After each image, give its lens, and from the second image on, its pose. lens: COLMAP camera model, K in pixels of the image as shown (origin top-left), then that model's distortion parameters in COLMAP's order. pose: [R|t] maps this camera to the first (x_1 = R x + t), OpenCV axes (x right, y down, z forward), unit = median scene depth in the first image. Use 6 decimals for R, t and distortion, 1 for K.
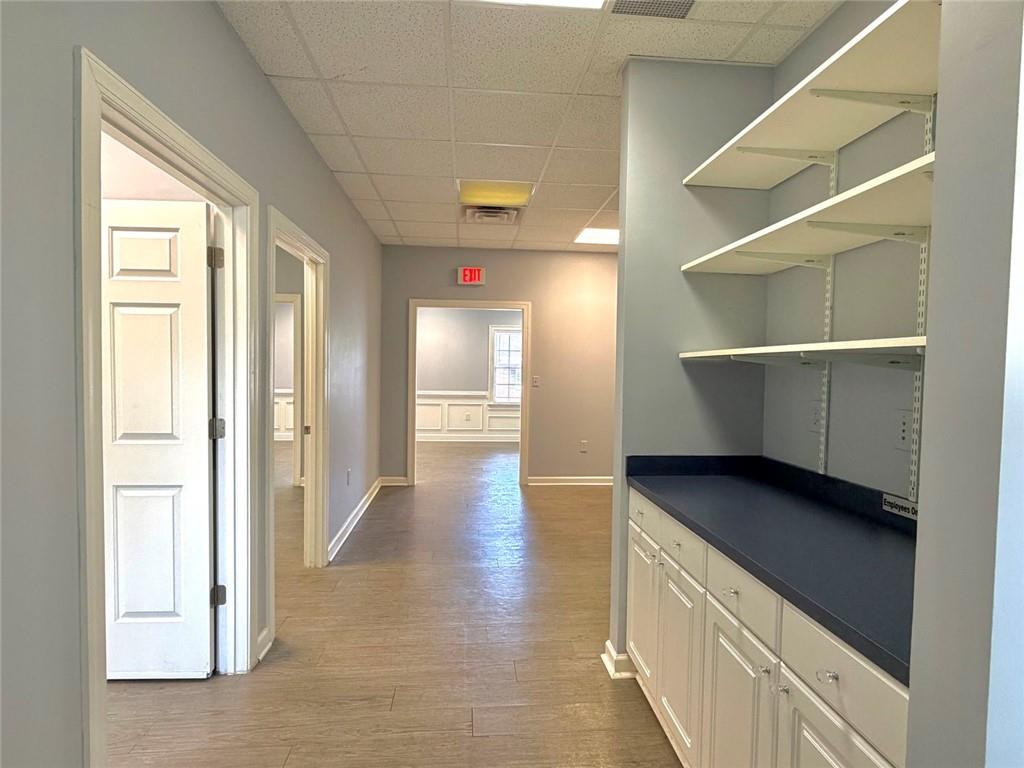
lens RADIAL K [[527.1, 0, 513.0], [0, 527.1, 386.0], [0, 0, 1]] dist [-0.003705, 0.001446]
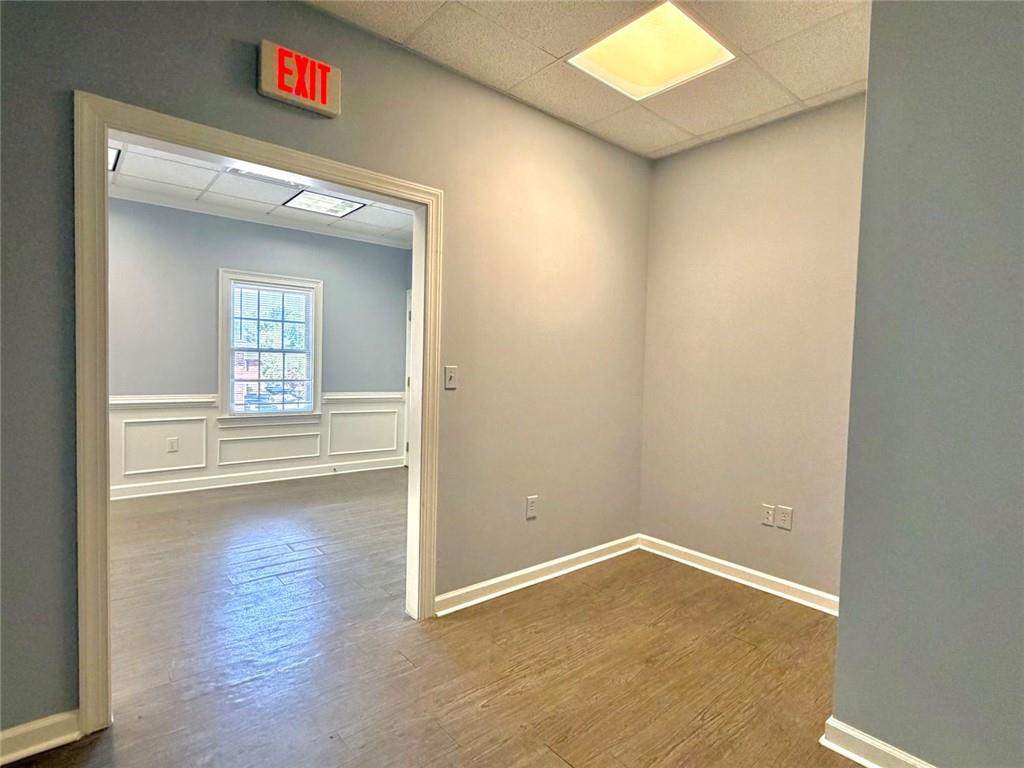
lens RADIAL K [[527.1, 0, 512.7], [0, 527.1, 387.4], [0, 0, 1]] dist [-0.003705, 0.001446]
pose [[0.820268, -0.021058, 0.571591, -0.168062], [0.008451, 0.999659, 0.024702, -0.010901], [-0.571916, -0.015432, 0.820167, 0.626742]]
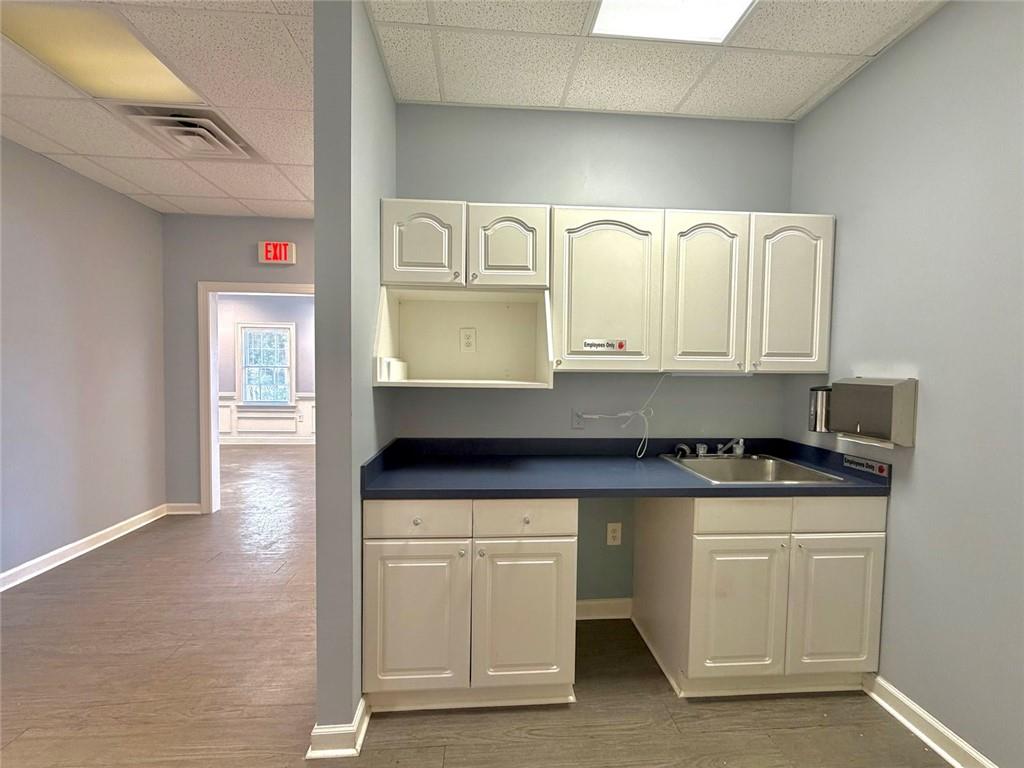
lens RADIAL K [[407.7, 0, 508.2], [0, 407.7, 385.3], [0, 0, 1]] dist [0.002846, -0.001201]
pose [[0.999749, -0.003583, -0.022103, 0.285285], [0.003587, 0.999994, 0.000143, -0.006099], [0.022102, -0.000223, 0.999756, 0.387026]]
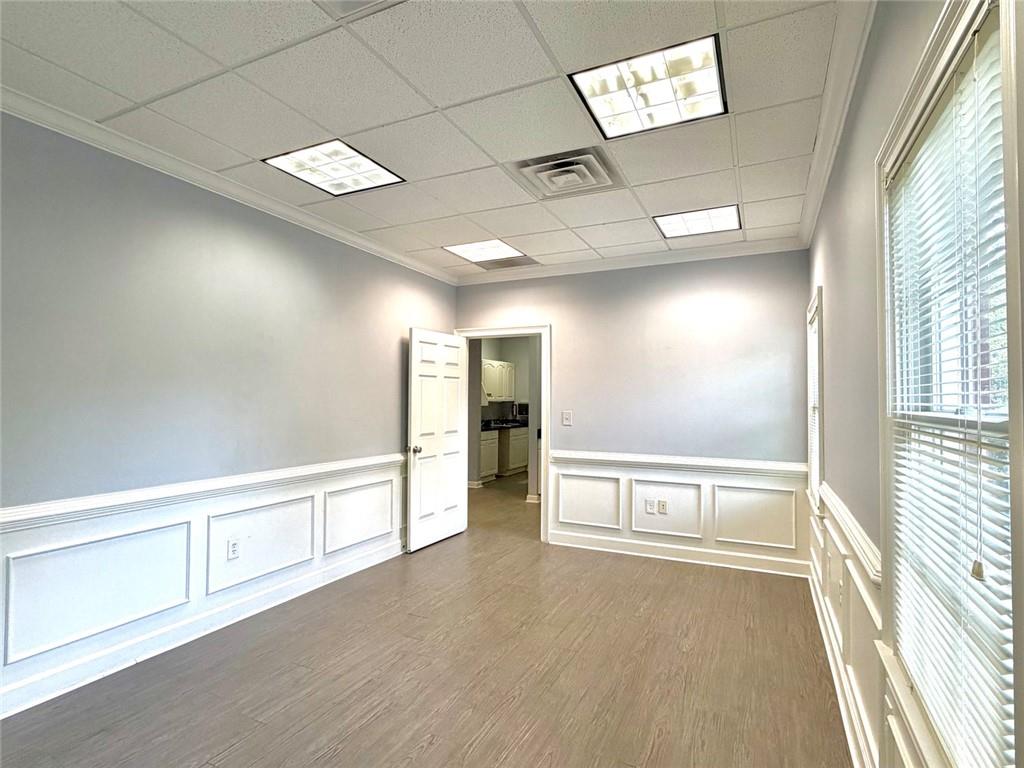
lens RADIAL K [[527.1, 0, 510.9], [0, 527.1, 387.8], [0, 0, 1]] dist [-0.003705, 0.001446]
pose [[0.518787, 0.006327, 0.854880, -0.986879], [0.030432, 0.999202, -0.025863, -0.014356], [-0.854362, 0.039433, 0.518180, -0.188615]]
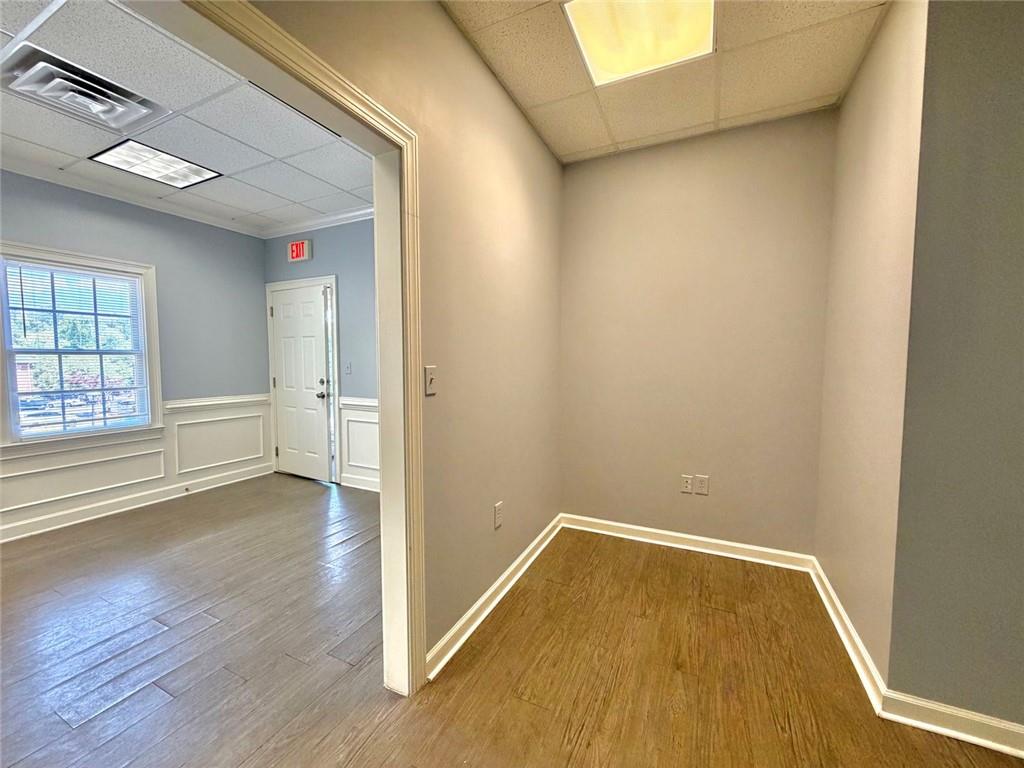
lens RADIAL K [[407.7, 0, 509.0], [0, 407.7, 384.9], [0, 0, 1]] dist [0.002846, -0.001201]
pose [[0.514081, -0.072771, 0.854649, -0.163231], [0.042198, 0.997334, 0.059538, -0.019693], [-0.856703, 0.005458, 0.515781, 0.836317]]
